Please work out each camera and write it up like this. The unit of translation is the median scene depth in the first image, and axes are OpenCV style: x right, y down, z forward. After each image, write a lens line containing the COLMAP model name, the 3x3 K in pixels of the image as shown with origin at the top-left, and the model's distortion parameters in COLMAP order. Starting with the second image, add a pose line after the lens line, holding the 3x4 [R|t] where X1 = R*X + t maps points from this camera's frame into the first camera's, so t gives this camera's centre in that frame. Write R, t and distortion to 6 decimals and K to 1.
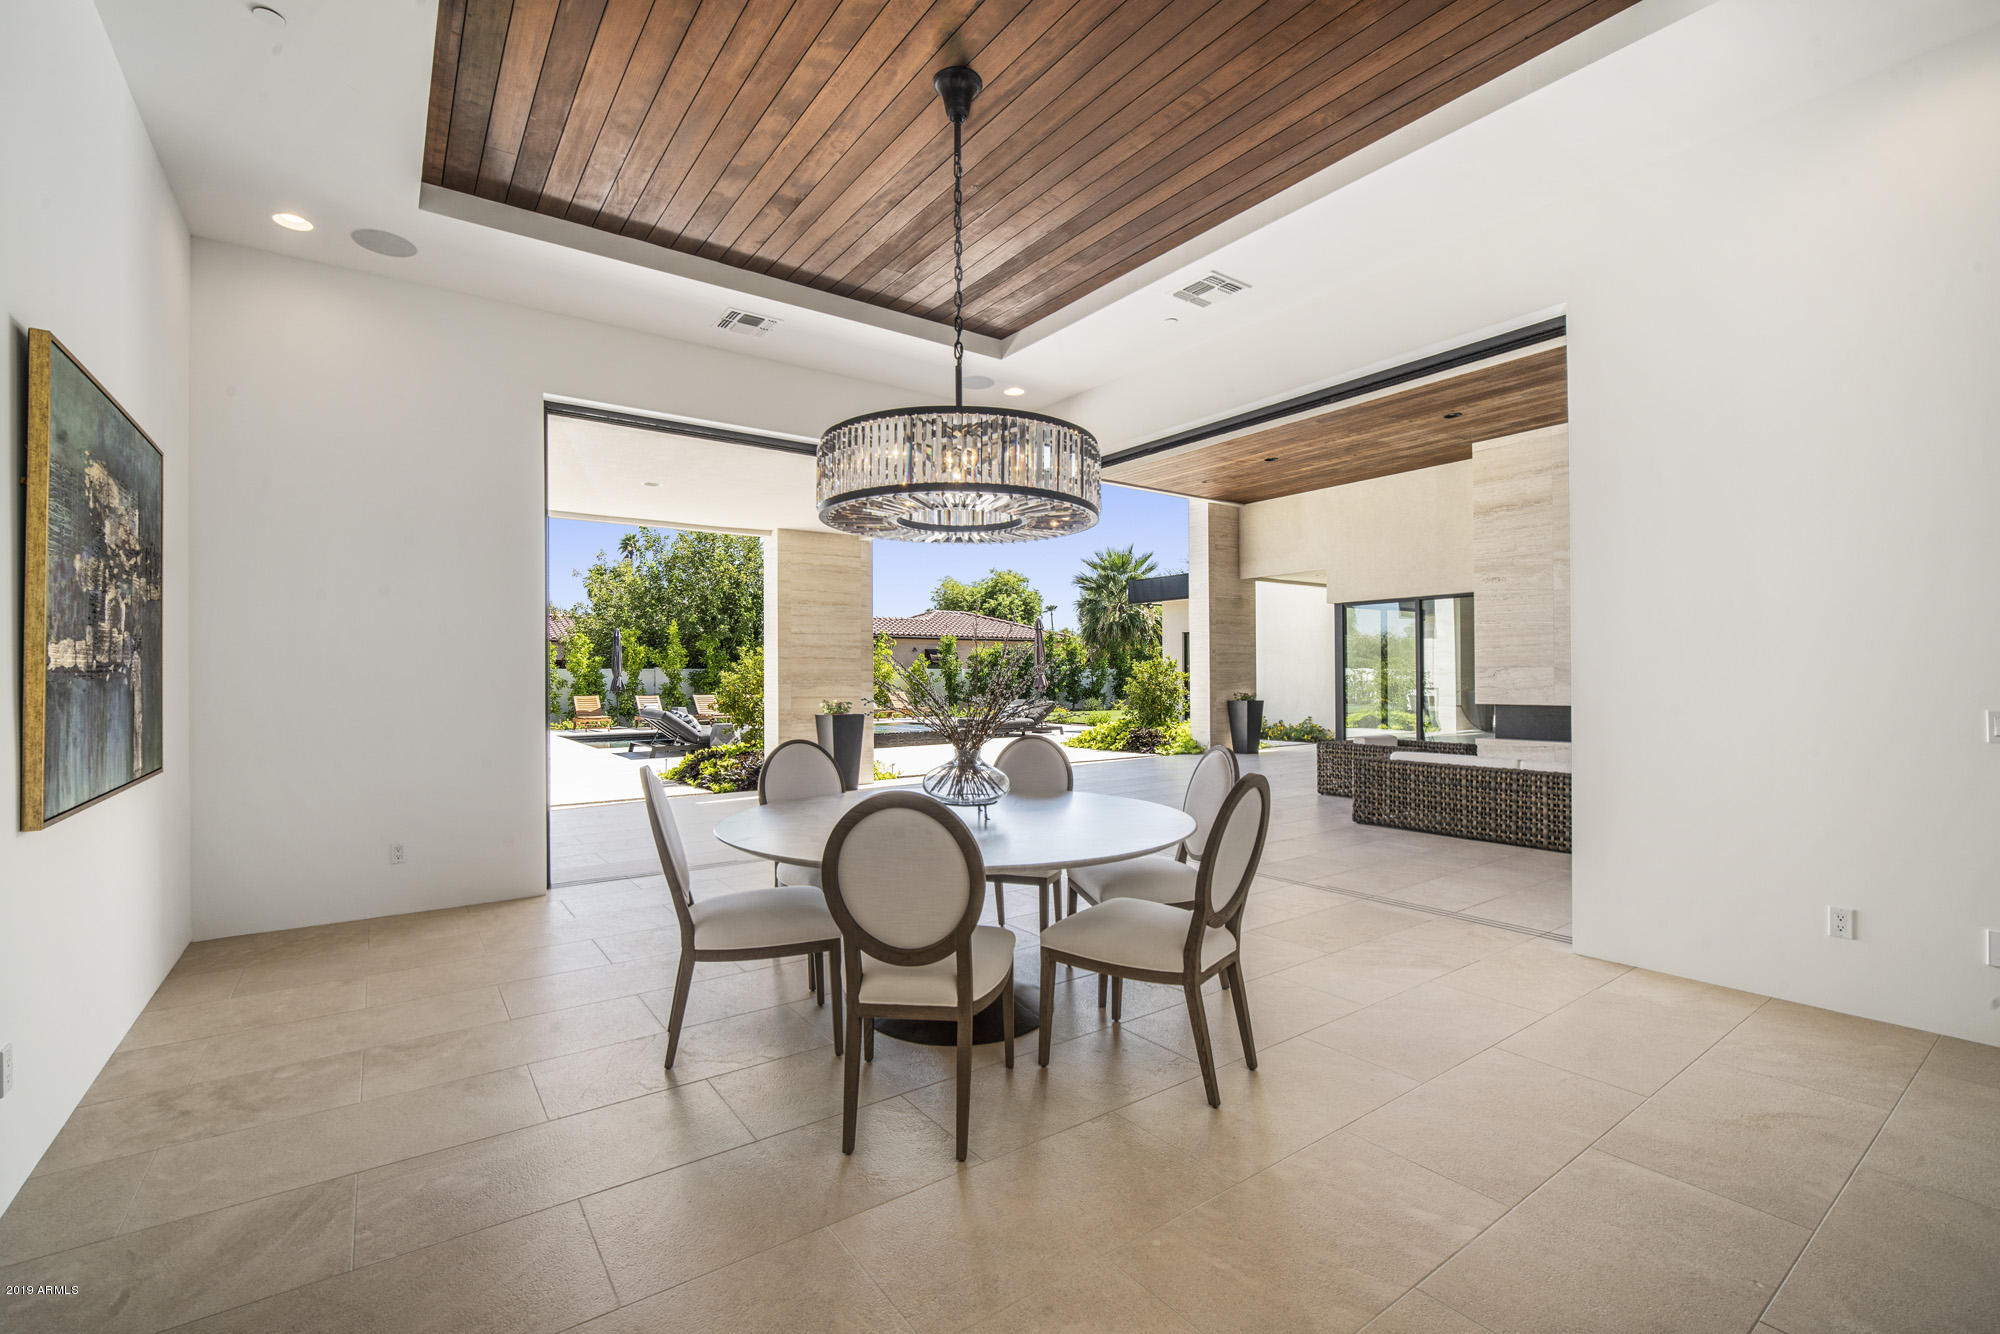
lens RADIAL K [[862.9, 0, 992.4], [0, 862.9, 666.1], [0, 0, 1]] dist [-0.010879, 0.000768]
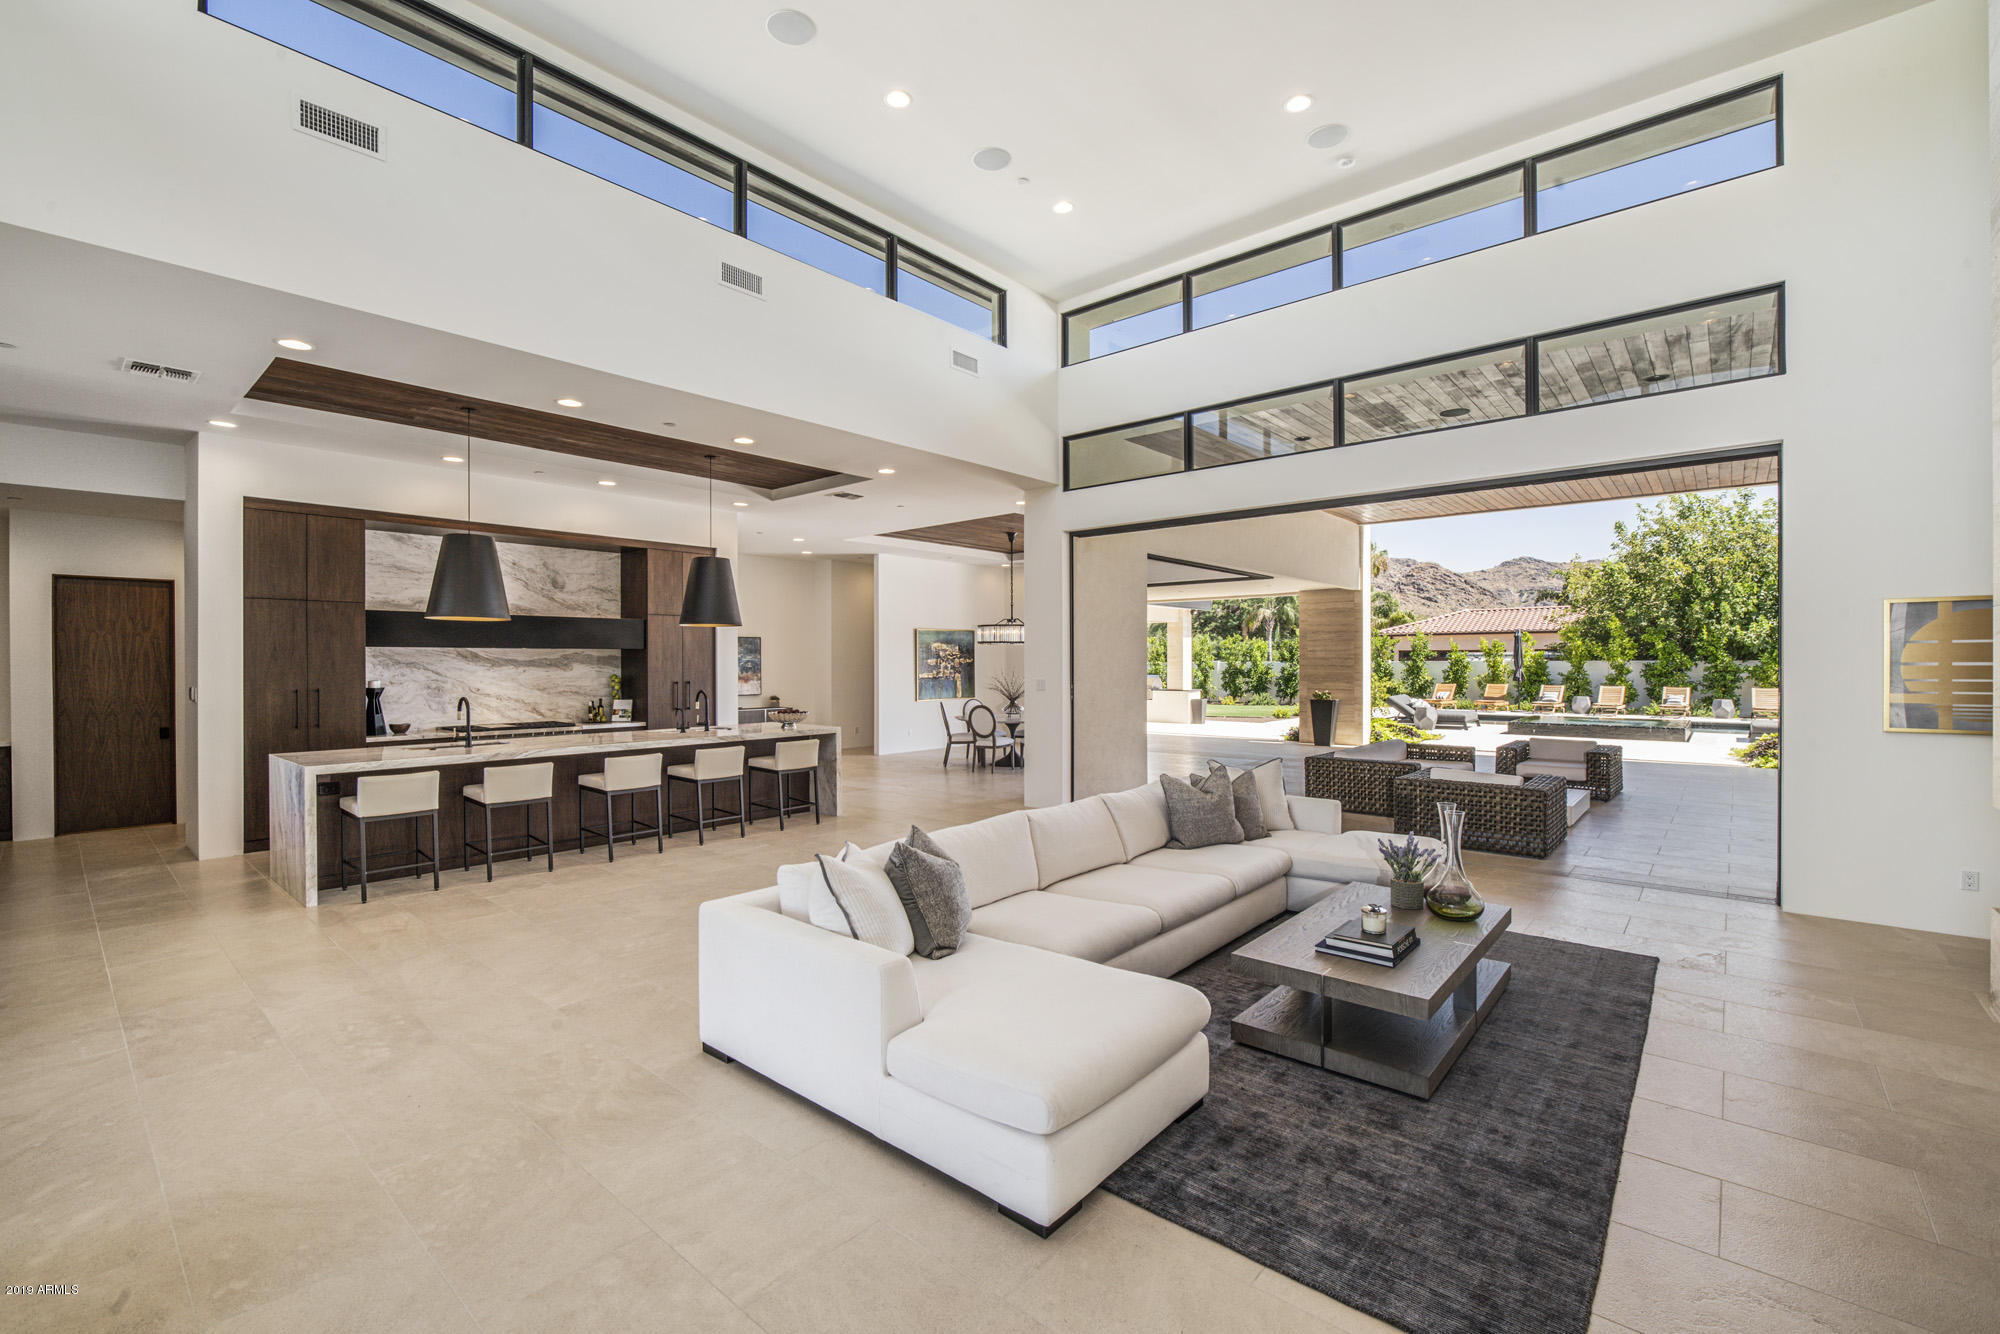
lens RADIAL K [[862.9, 0, 992.5], [0, 862.9, 665.9], [0, 0, 1]] dist [-0.010879, 0.000768]
pose [[0.216708, 0.009007, -0.976195, 1.264618], [0.014491, 0.999818, 0.012442, -0.038276], [0.976129, -0.016842, 0.216538, 0.020915]]
